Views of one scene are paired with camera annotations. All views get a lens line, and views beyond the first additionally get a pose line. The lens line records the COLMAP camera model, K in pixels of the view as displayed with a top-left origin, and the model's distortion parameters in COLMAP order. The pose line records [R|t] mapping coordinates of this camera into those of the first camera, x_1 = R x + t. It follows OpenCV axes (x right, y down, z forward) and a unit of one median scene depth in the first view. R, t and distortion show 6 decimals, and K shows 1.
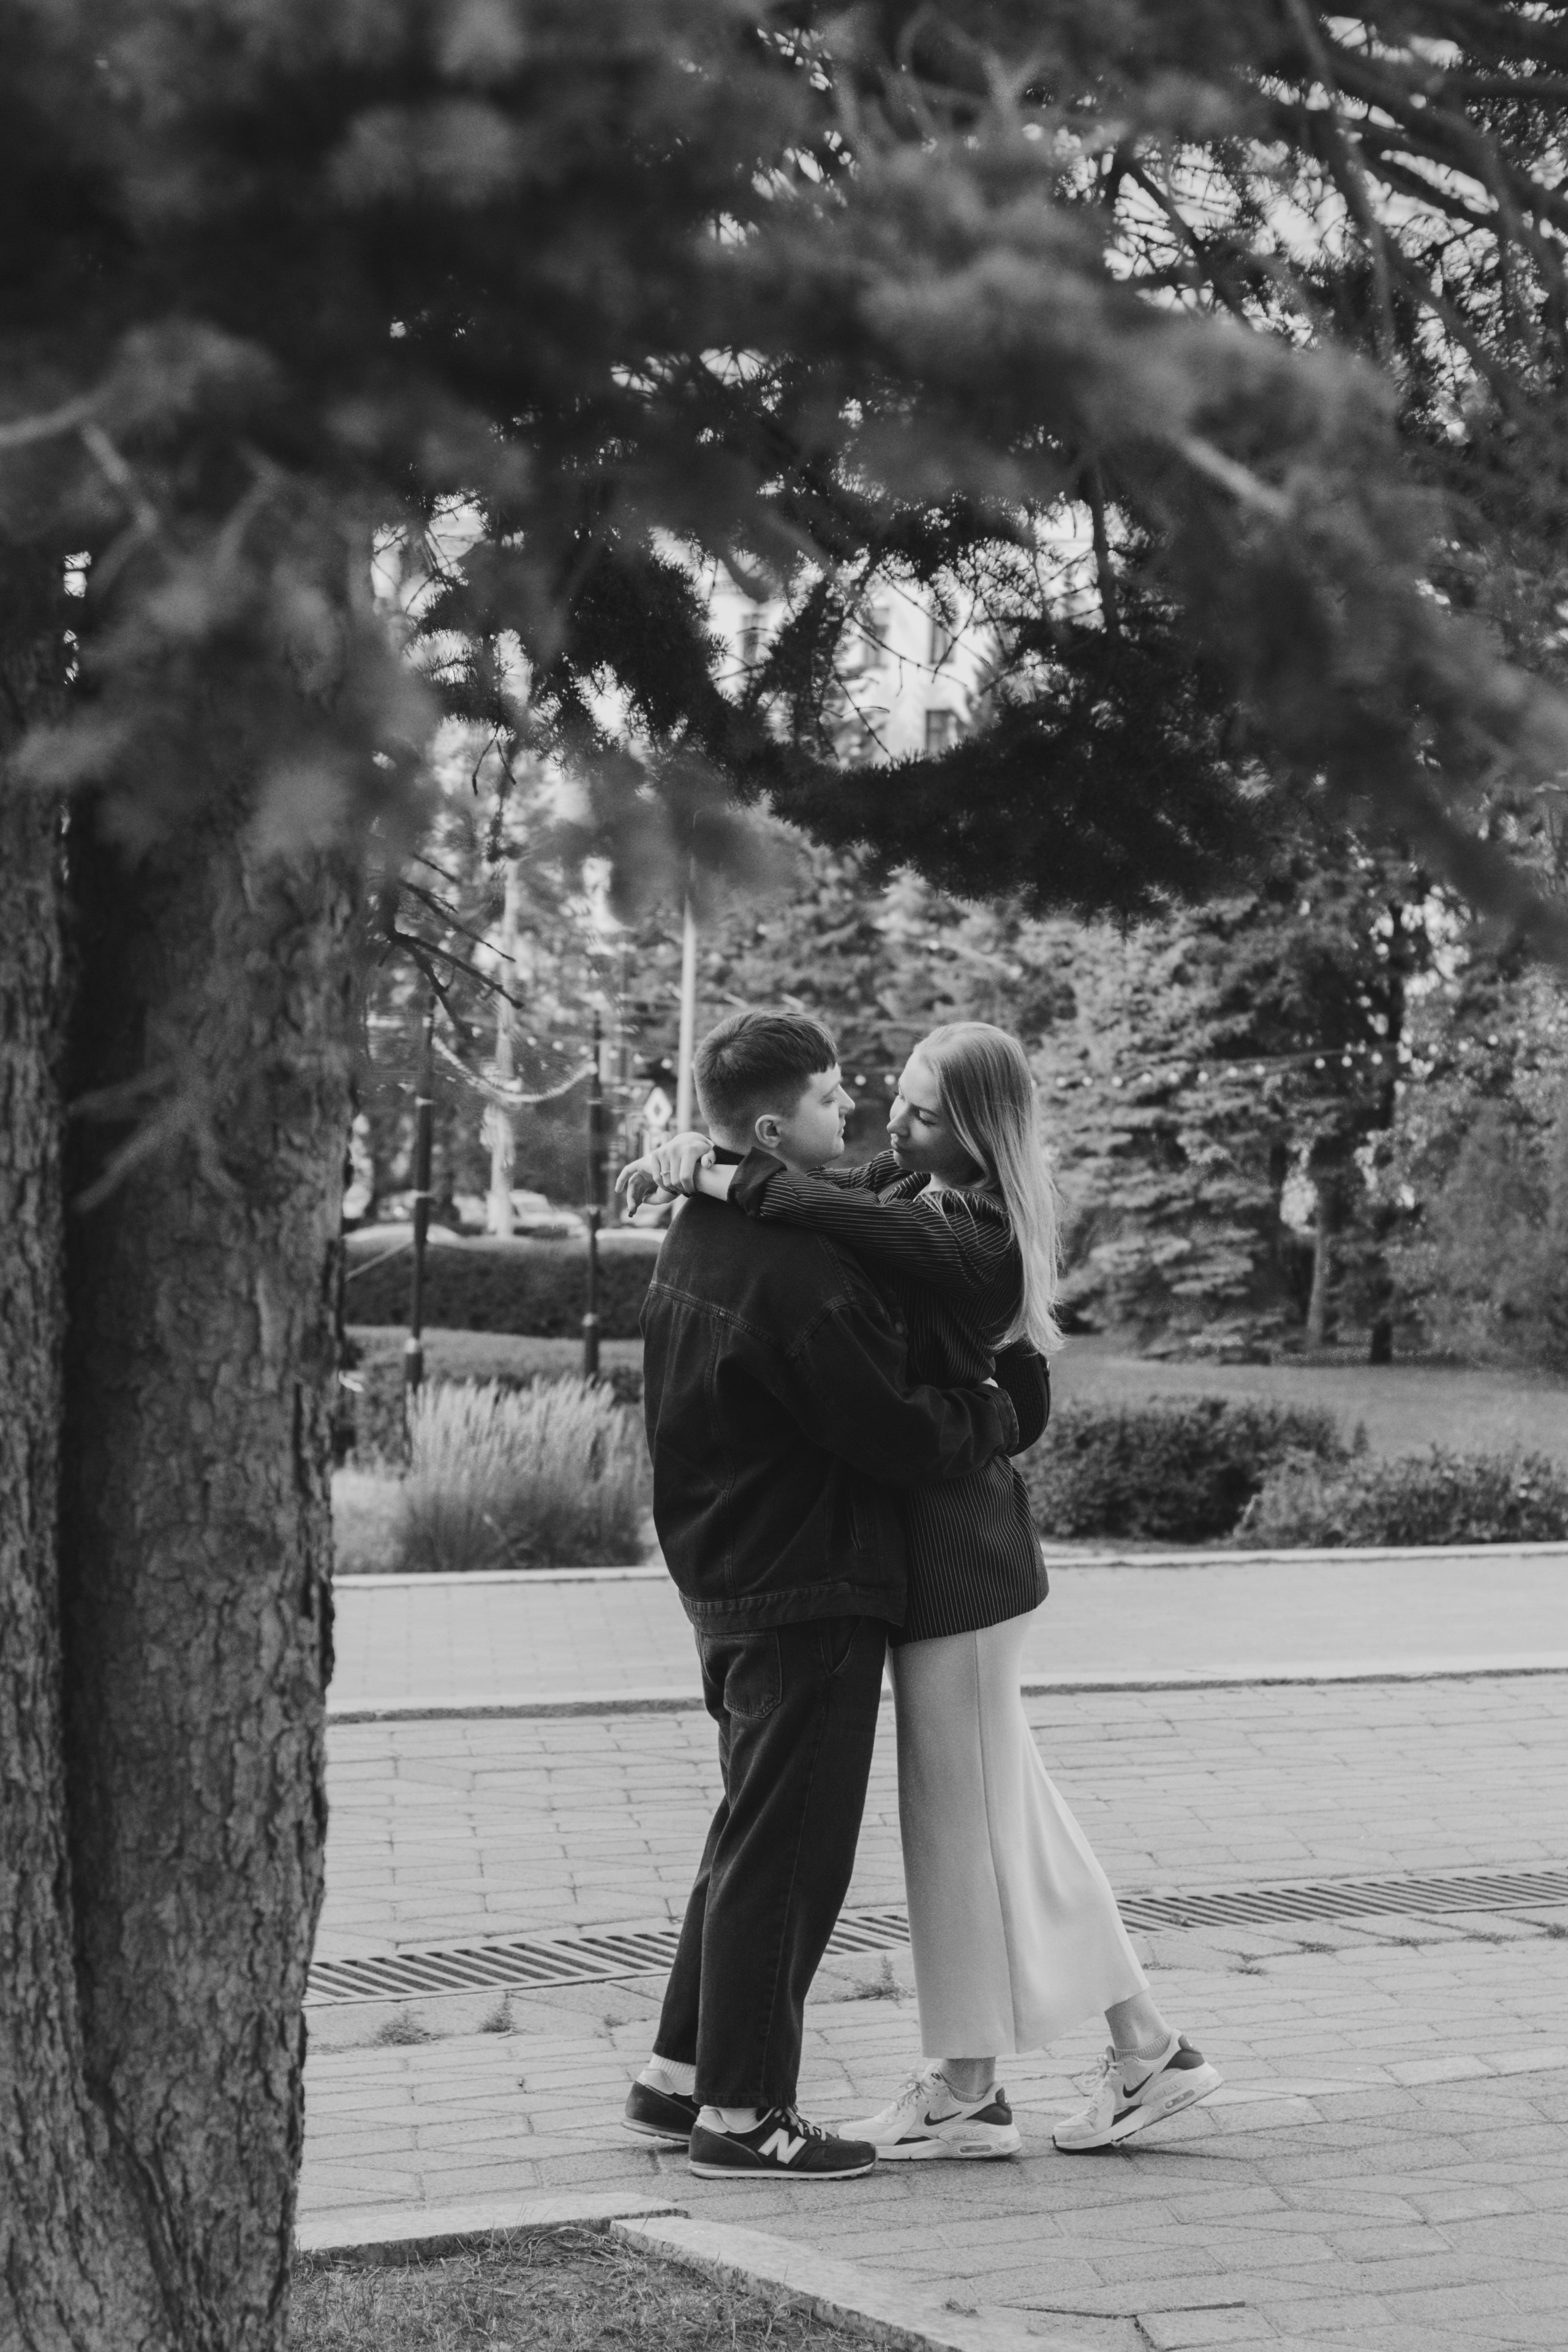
lens RADIAL K [[11056.5, 0, 791.8], [0, 11056.5, 1168.2], [0, 0, 1]] dist [0.150676, 0.000000]
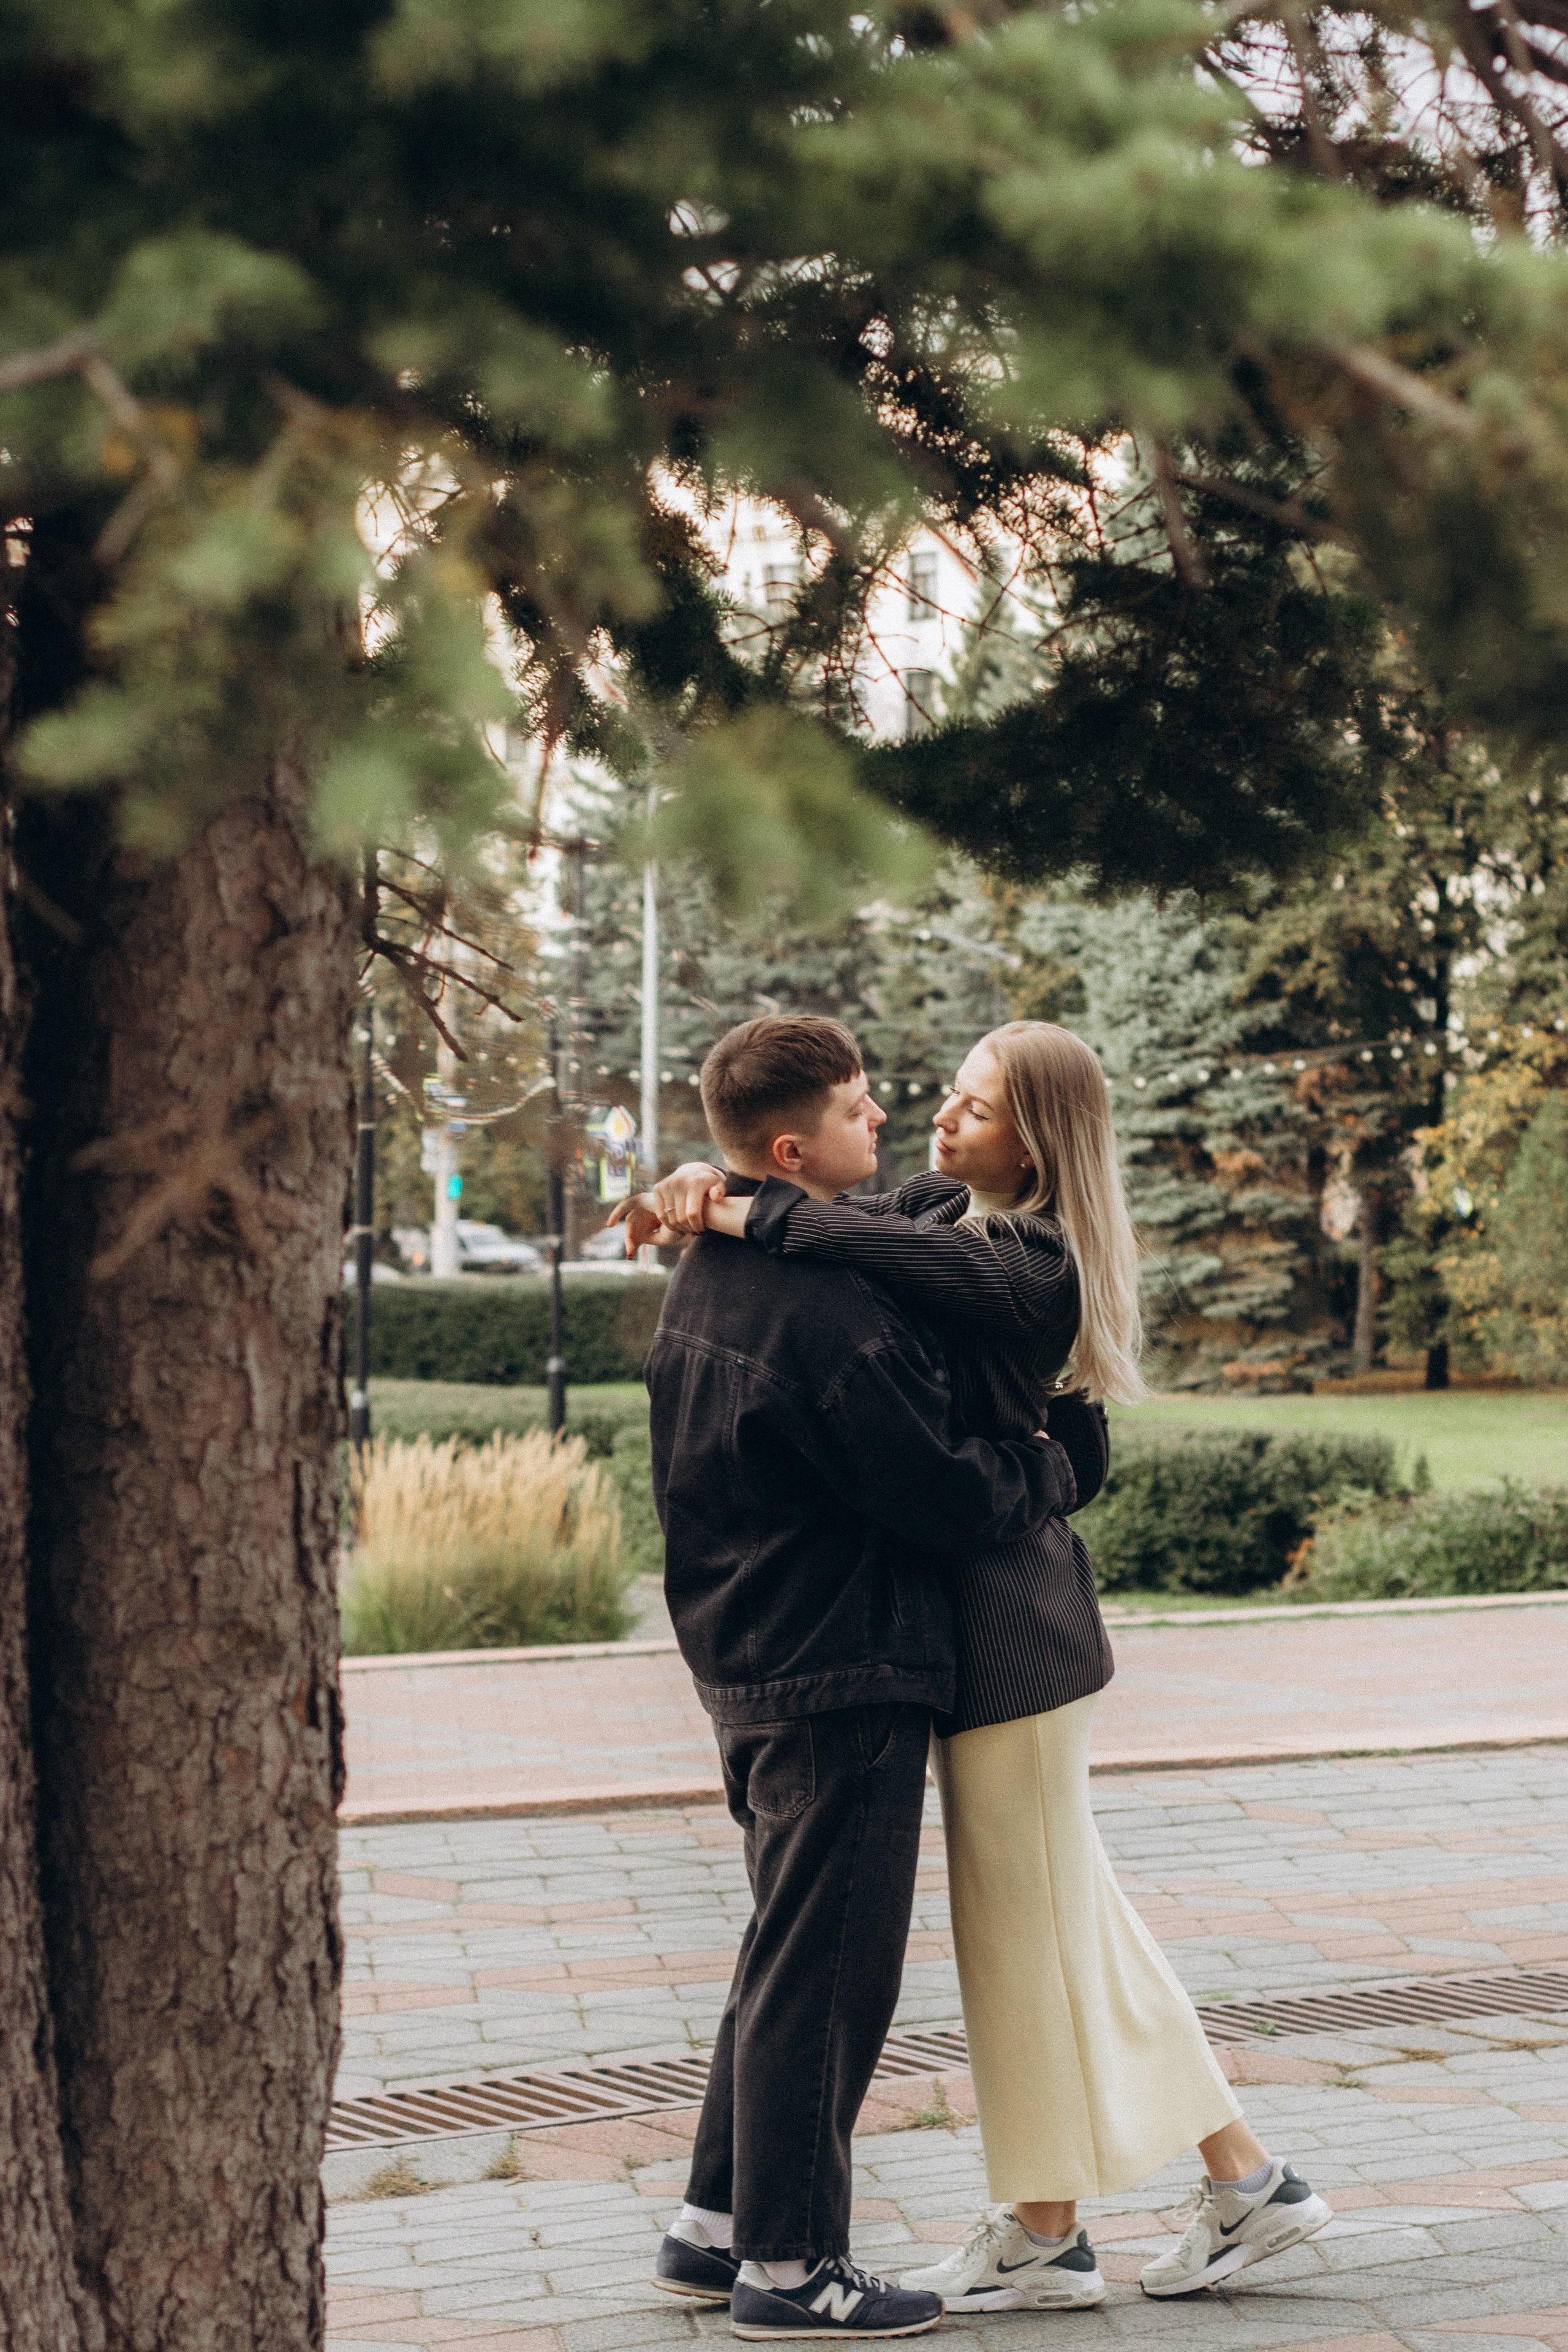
lens RADIAL K [[11056.5, 0, 774.3], [0, 11056.5, 1184.0], [0, 0, 1]] dist [0.150676, 0.000000]
pose [[0.998972, -0.026827, 0.036536, -0.035447], [0.026657, 0.999632, 0.005126, -0.005380], [-0.036660, -0.004147, 0.999319, 0.117012]]
